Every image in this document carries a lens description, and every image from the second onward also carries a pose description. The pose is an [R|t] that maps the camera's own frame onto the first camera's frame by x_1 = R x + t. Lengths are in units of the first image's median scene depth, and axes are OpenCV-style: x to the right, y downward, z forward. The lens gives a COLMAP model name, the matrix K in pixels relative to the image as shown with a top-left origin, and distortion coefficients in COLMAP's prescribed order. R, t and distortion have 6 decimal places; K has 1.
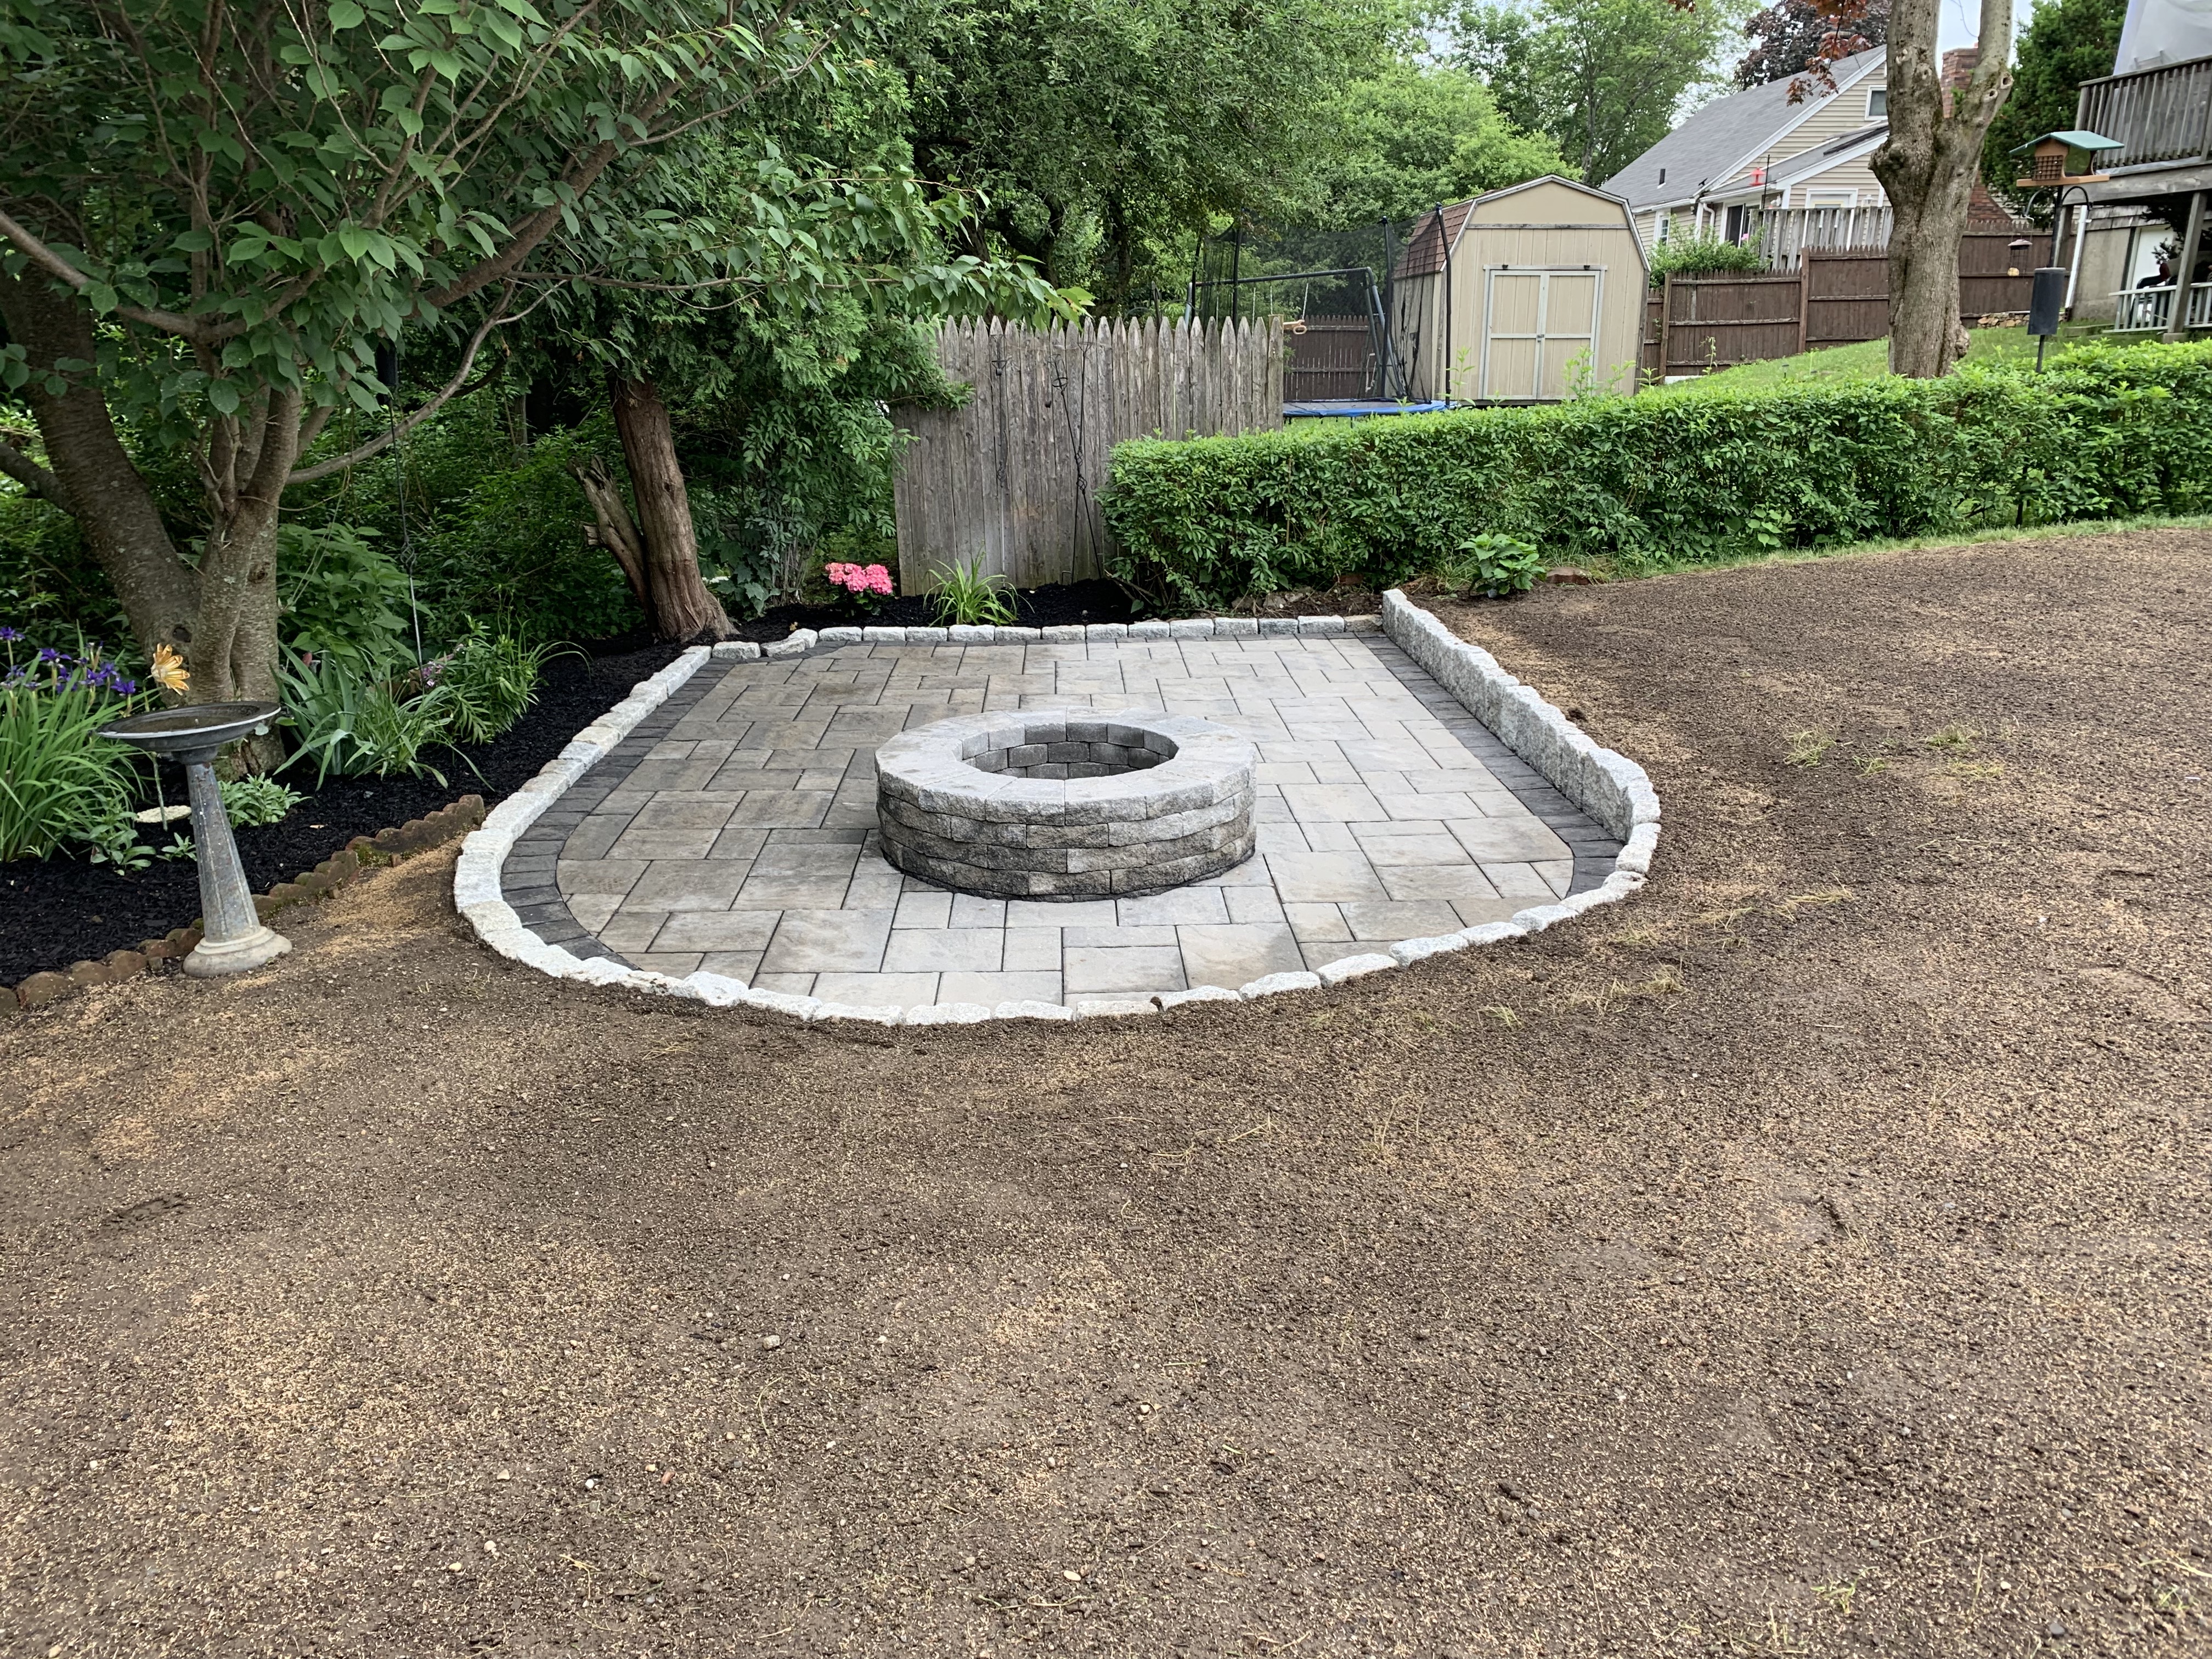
lens RADIAL K [[1682.6, 0, 1093.2], [0, 1682.6, 825.1], [0, 0, 1]] dist [0.036482, -0.037343]
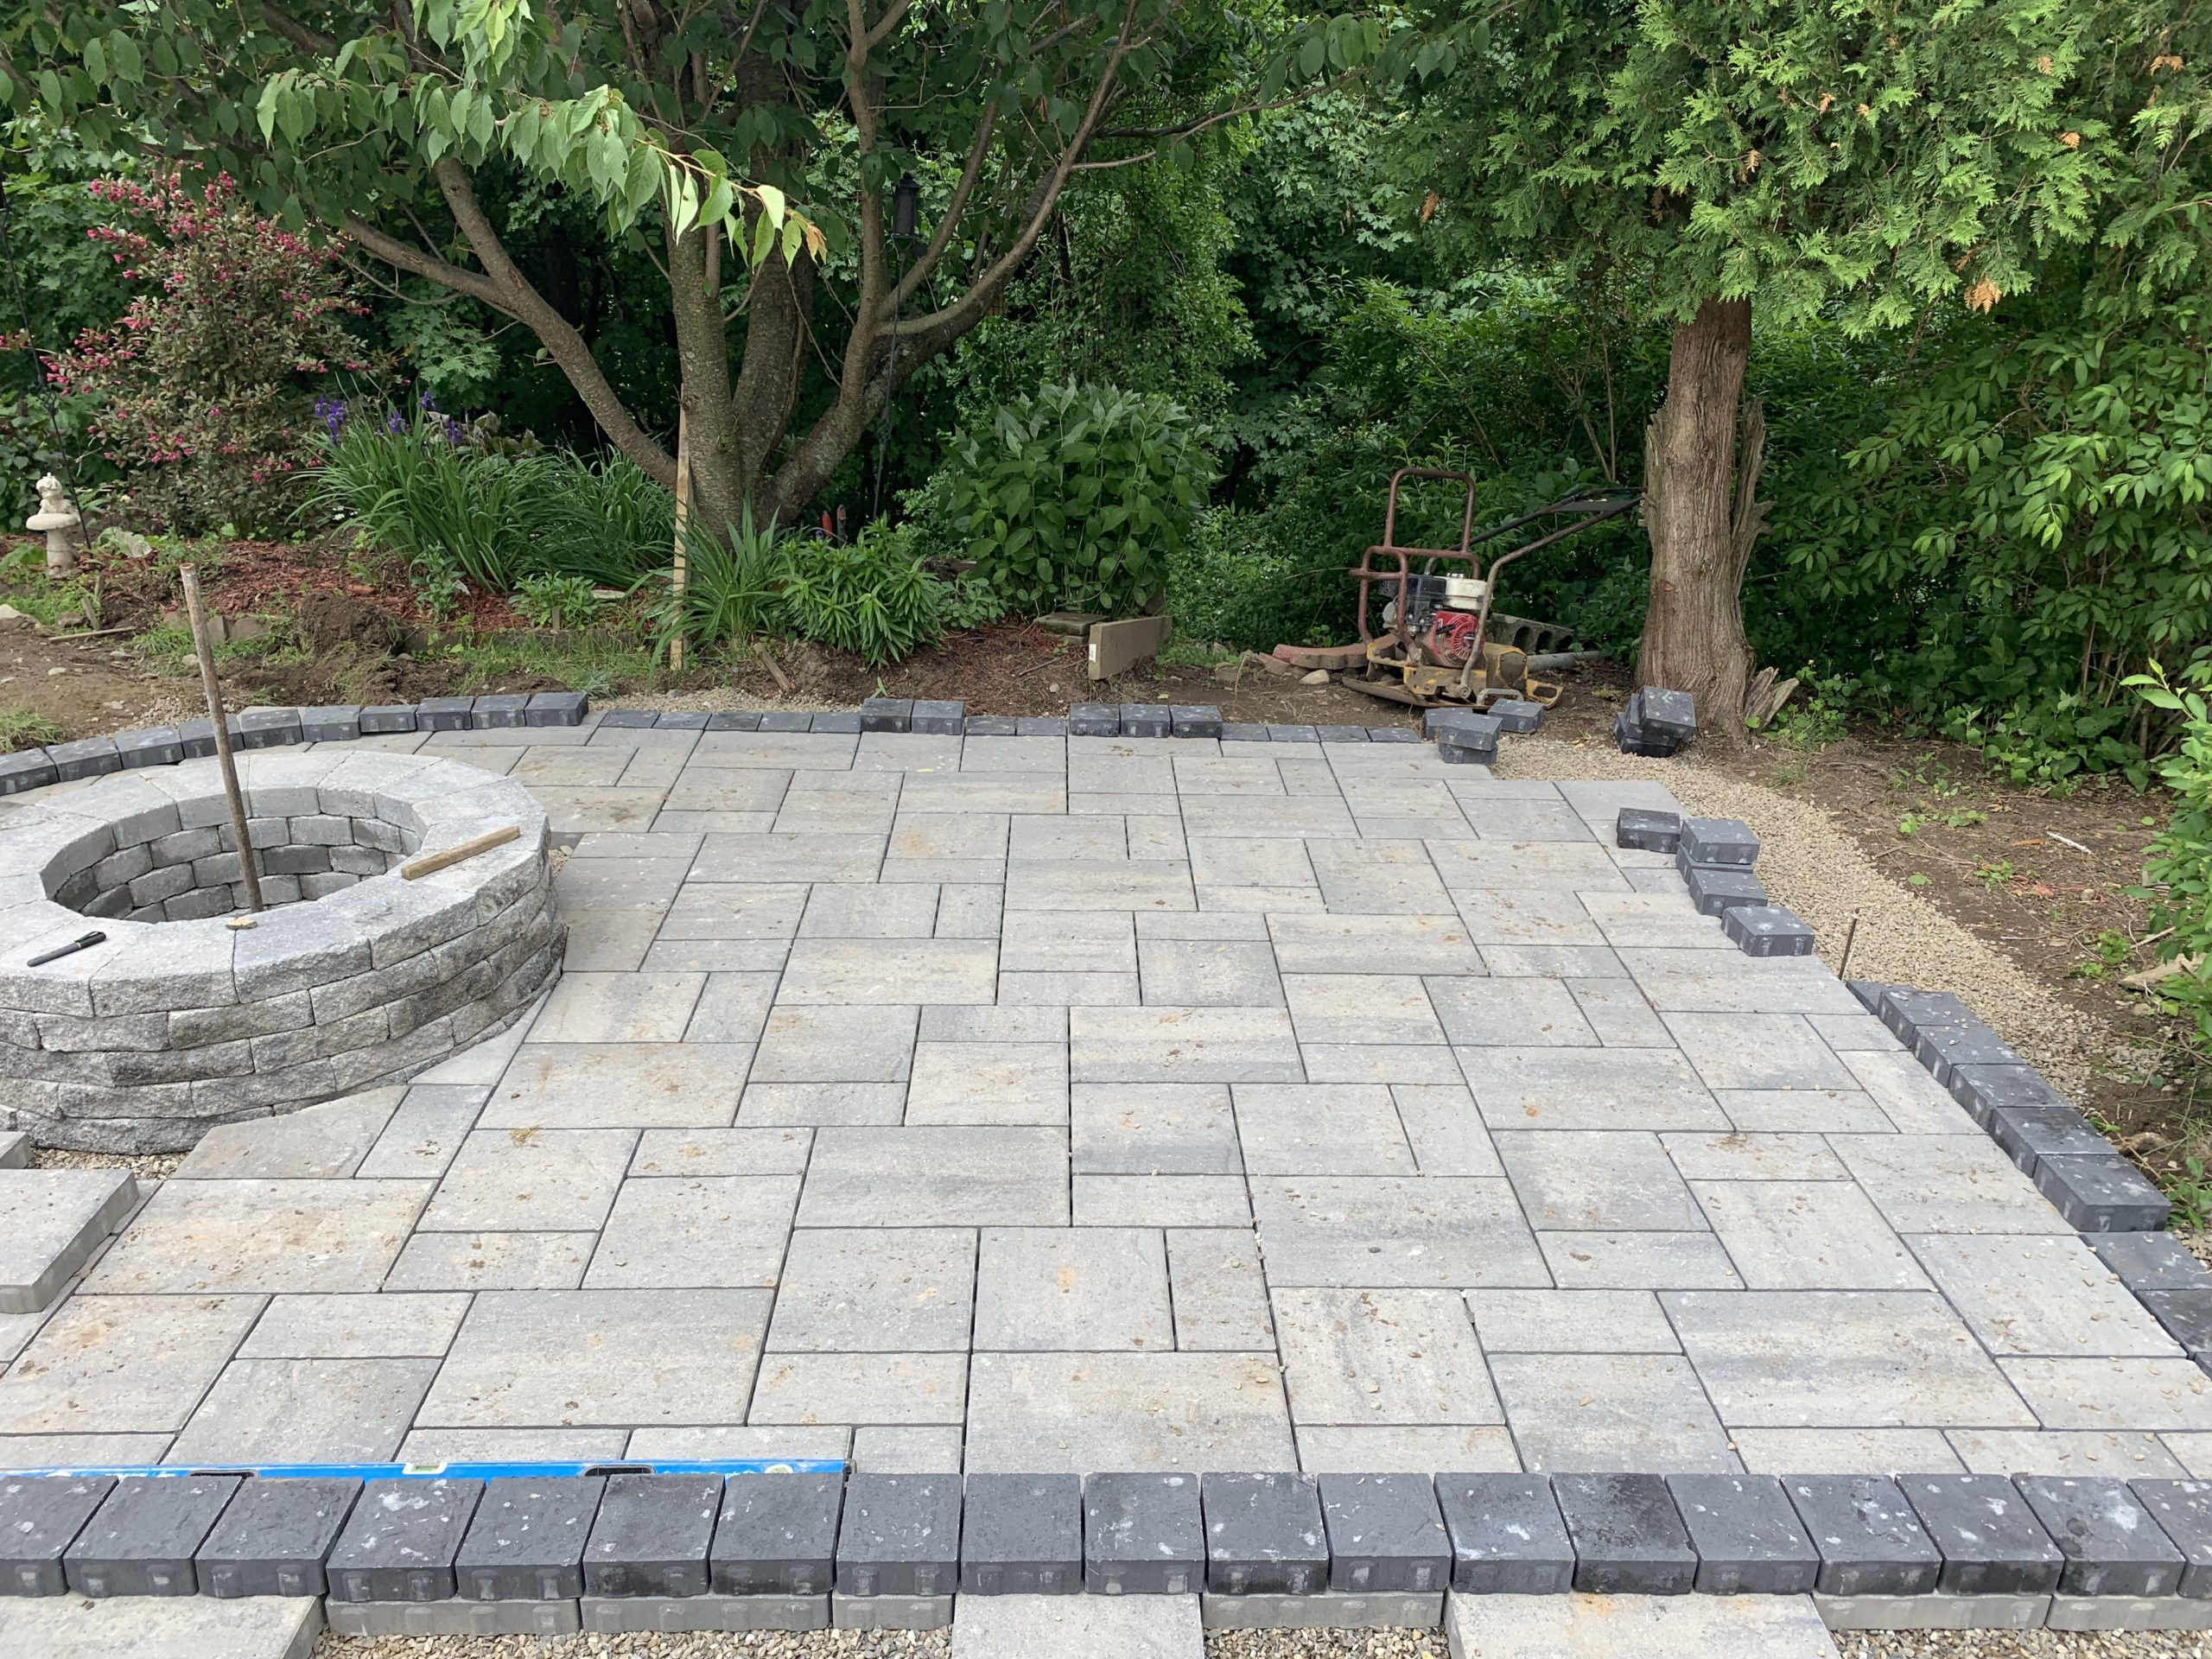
lens RADIAL K [[1682.6, 0, 1116.4], [0, 1682.6, 833.7], [0, 0, 1]] dist [0.036482, -0.037343]
pose [[0.011052, 0.393989, -0.919049, 0.351767], [-0.311361, 0.874768, 0.371262, -0.238114], [0.950227, 0.282053, 0.132341, 0.731670]]
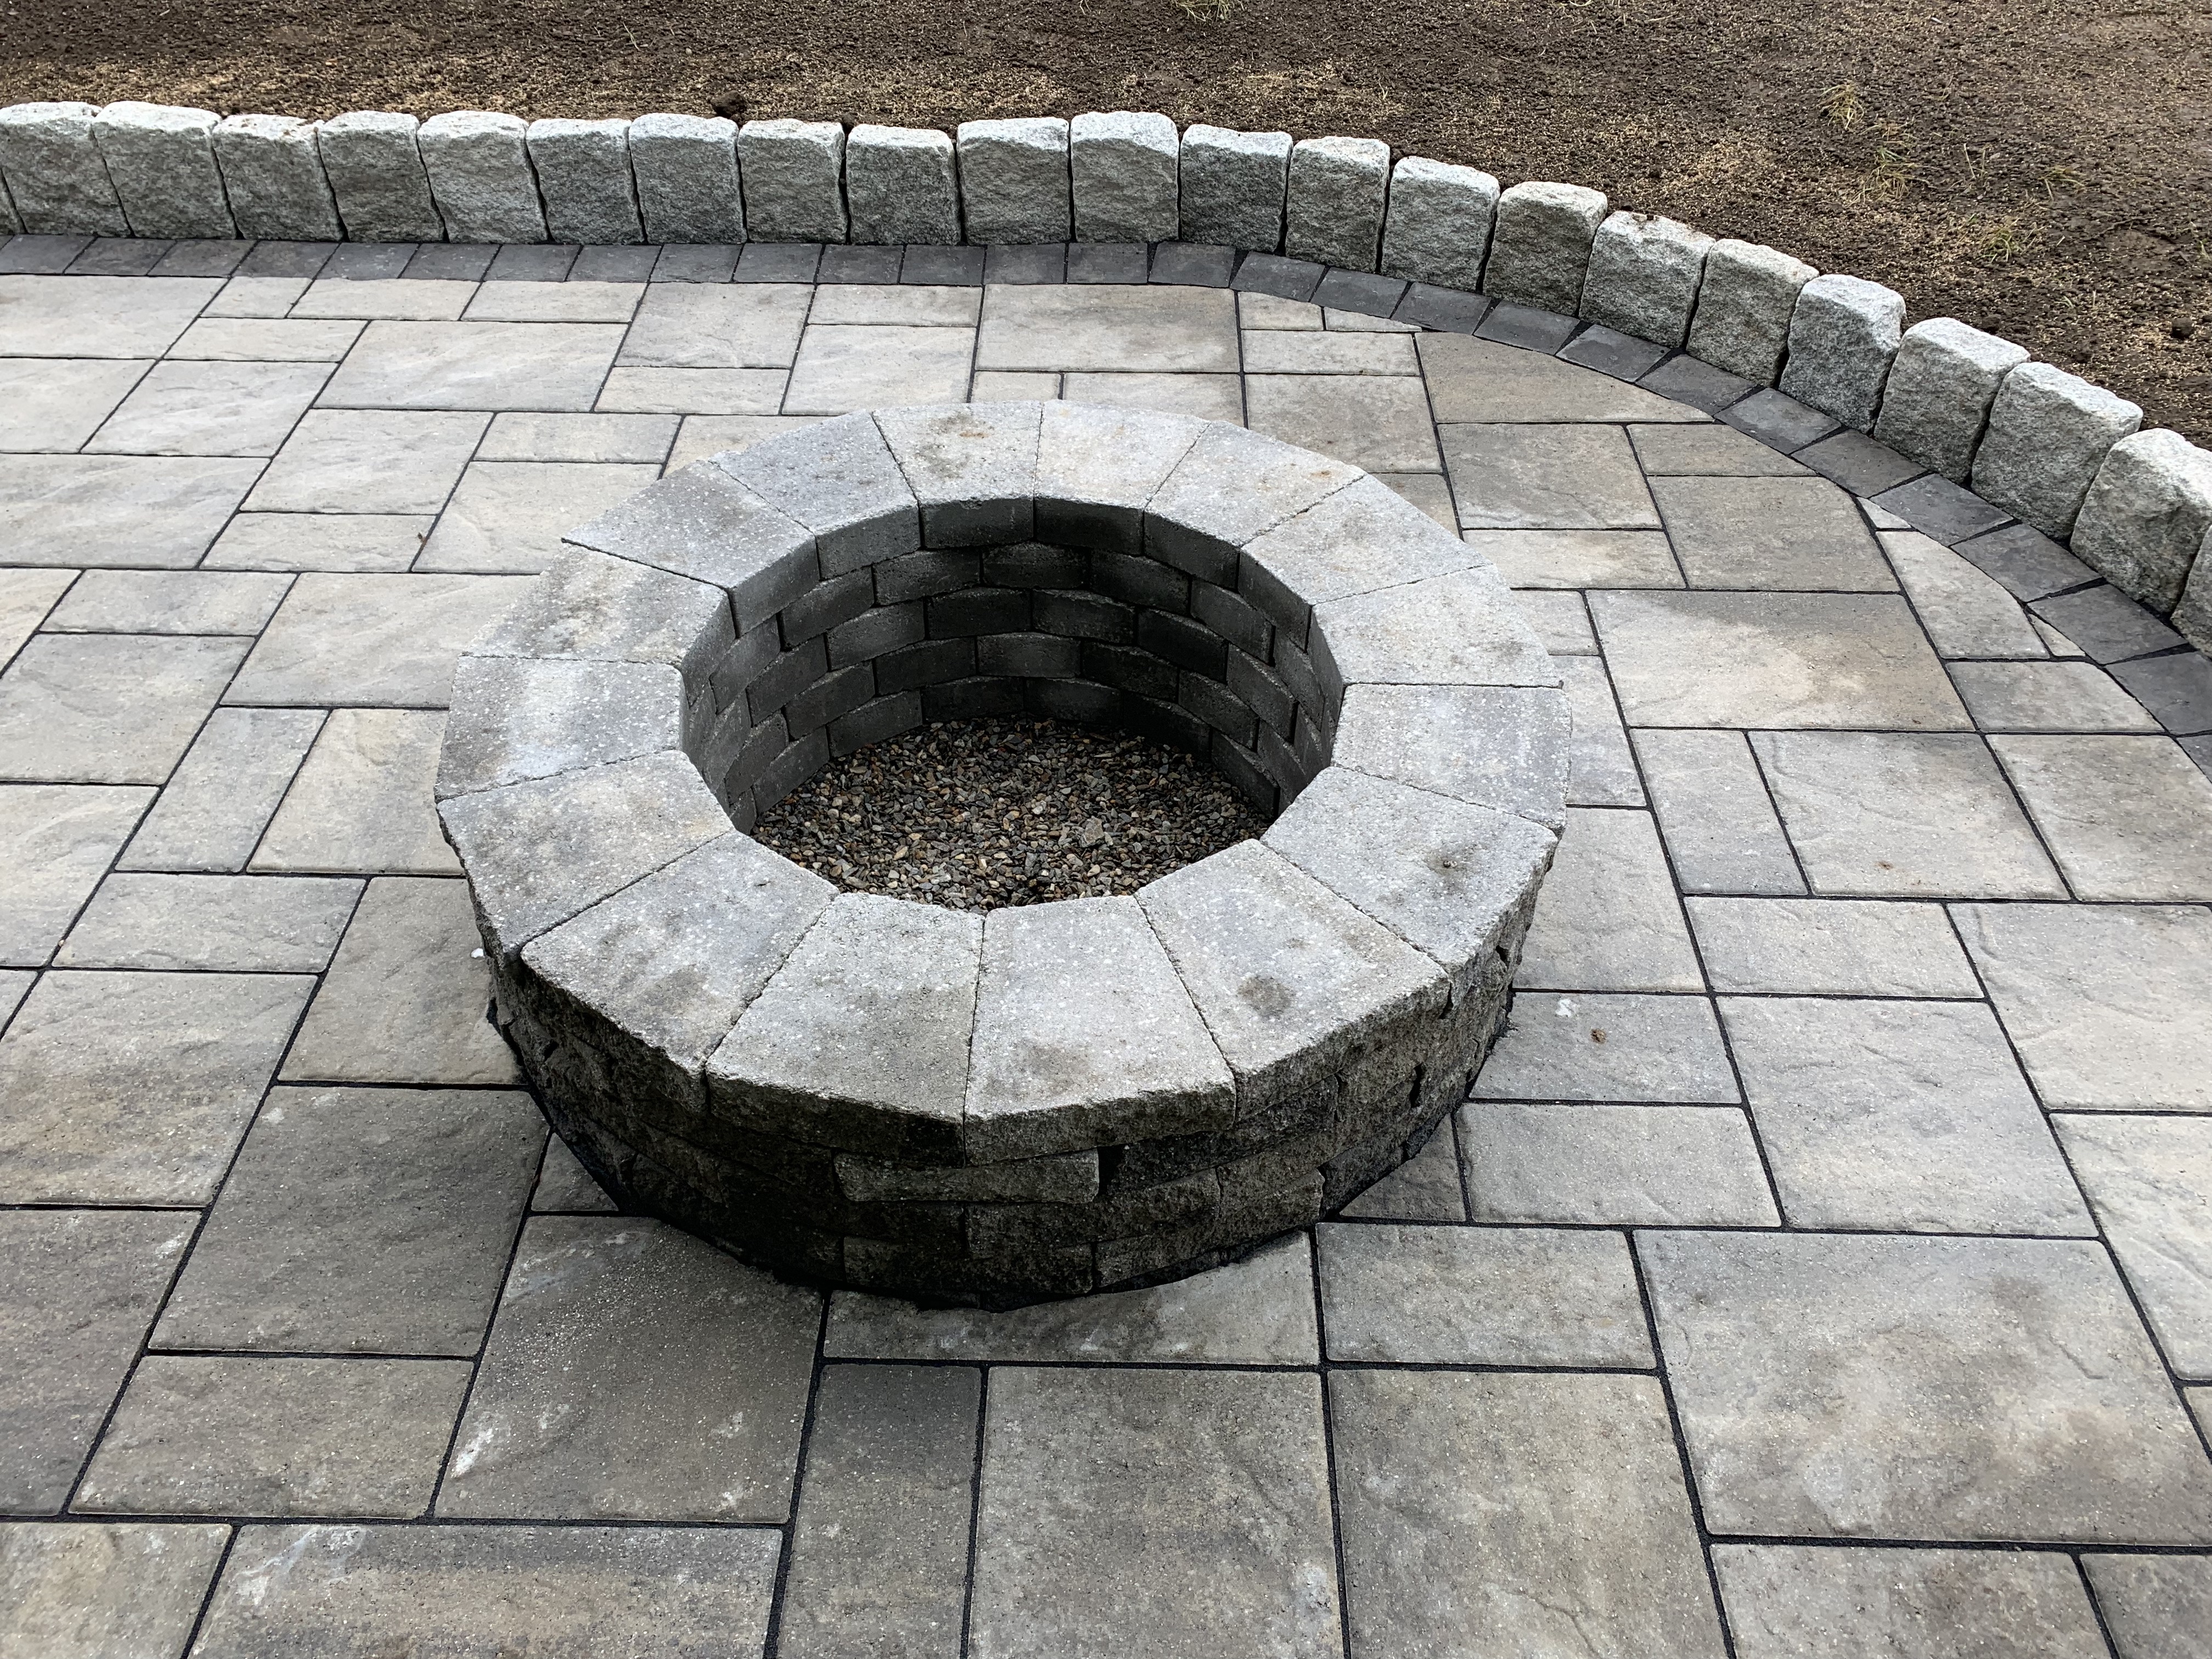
lens RADIAL K [[1682.6, 0, 1106.0], [0, 1682.6, 818.2], [0, 0, 1]] dist [0.036482, -0.037343]
pose [[0.039940, -0.673025, 0.738540, -0.173152], [0.280925, 0.716880, 0.638094, -0.142172], [-0.958898, 0.181989, 0.217702, 0.539740]]
